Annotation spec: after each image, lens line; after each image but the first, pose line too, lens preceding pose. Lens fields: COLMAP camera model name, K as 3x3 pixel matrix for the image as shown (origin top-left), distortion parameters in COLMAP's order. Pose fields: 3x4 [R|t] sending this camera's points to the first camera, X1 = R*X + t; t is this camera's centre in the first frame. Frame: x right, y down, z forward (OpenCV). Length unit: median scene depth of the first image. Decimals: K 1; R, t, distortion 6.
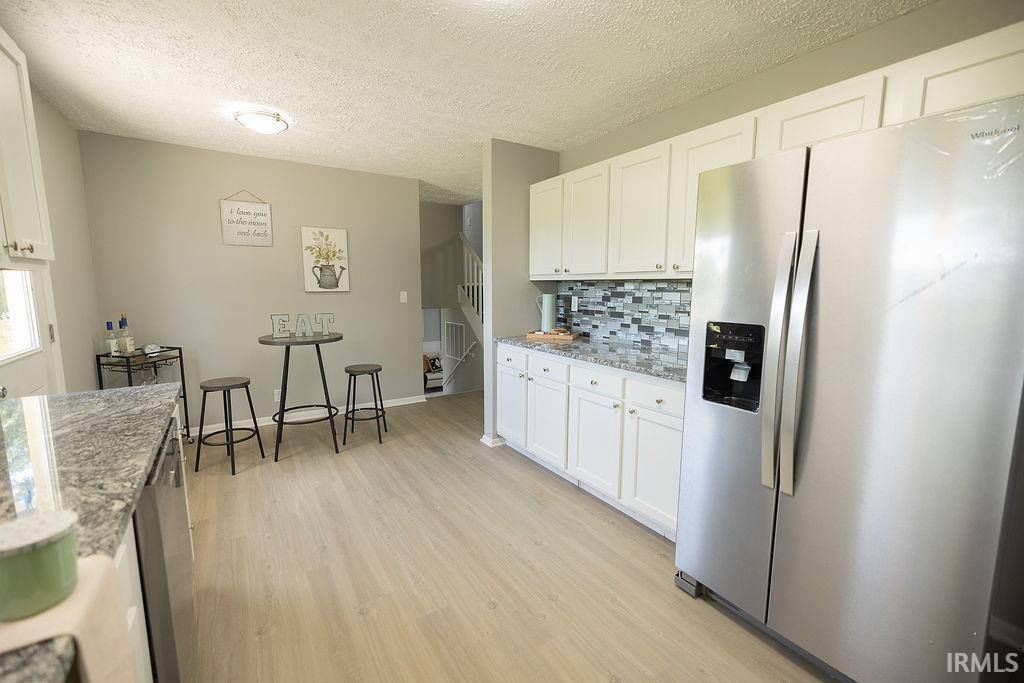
lens RADIAL K [[431.6, 0, 512.0], [0, 431.6, 341.5], [0, 0, 1]] dist [-0.001005, -0.000136]
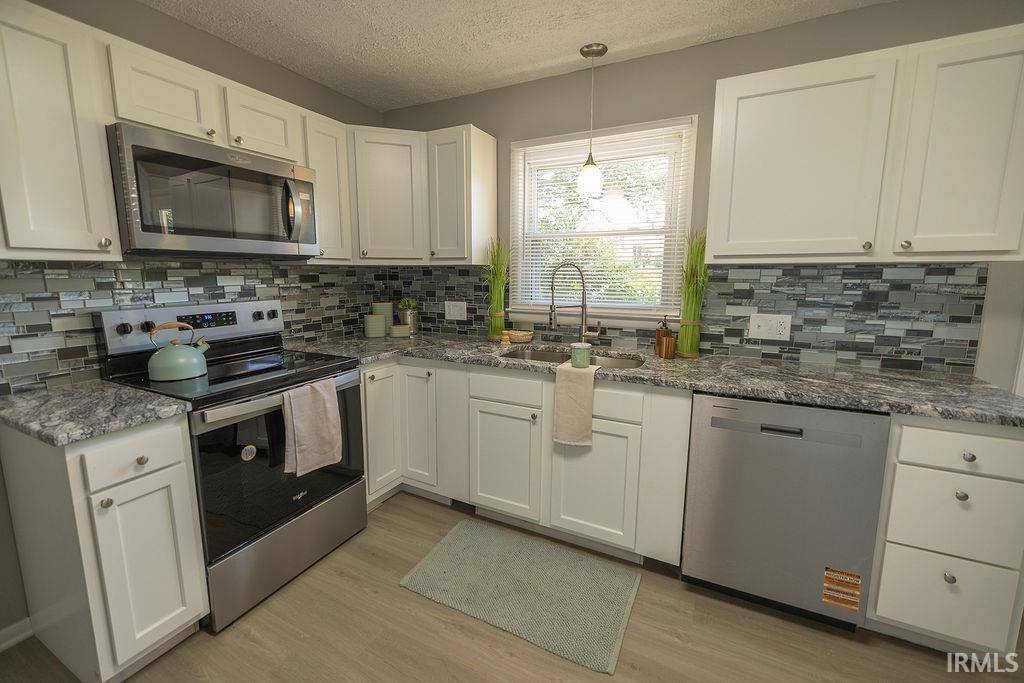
lens RADIAL K [[431.6, 0, 512.0], [0, 431.6, 341.5], [0, 0, 1]] dist [-0.001005, -0.000136]
pose [[0.873166, -0.071547, 0.482142, -0.239285], [0.056815, 0.997365, 0.045110, -0.045137], [-0.484099, -0.011996, 0.874931, 0.344249]]
